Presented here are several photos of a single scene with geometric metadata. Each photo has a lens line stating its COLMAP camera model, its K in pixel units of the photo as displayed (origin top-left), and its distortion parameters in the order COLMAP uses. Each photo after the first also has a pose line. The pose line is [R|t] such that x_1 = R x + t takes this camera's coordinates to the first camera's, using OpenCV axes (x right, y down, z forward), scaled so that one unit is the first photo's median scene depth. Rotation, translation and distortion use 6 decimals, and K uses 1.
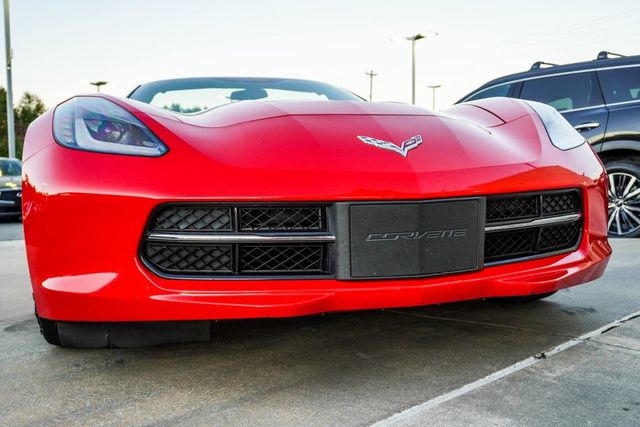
lens RADIAL K [[607.1, 0, 320.5], [0, 607.1, 214.4], [0, 0, 1]] dist [0.006126, 0.000000]
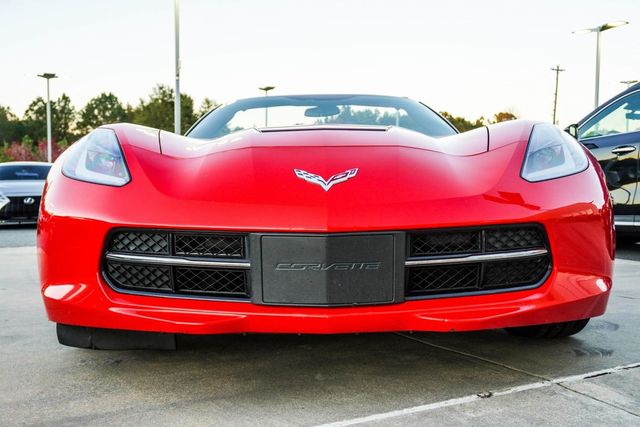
lens RADIAL K [[636.0, 0, 320.2], [0, 636.0, 215.6], [0, 0, 1]] dist [0.016003, 0.000000]
pose [[0.962487, 0.030117, -0.269652, 0.414487], [-0.032113, 0.999480, -0.002994, -0.046814], [0.269422, 0.011541, 0.962953, -0.061199]]
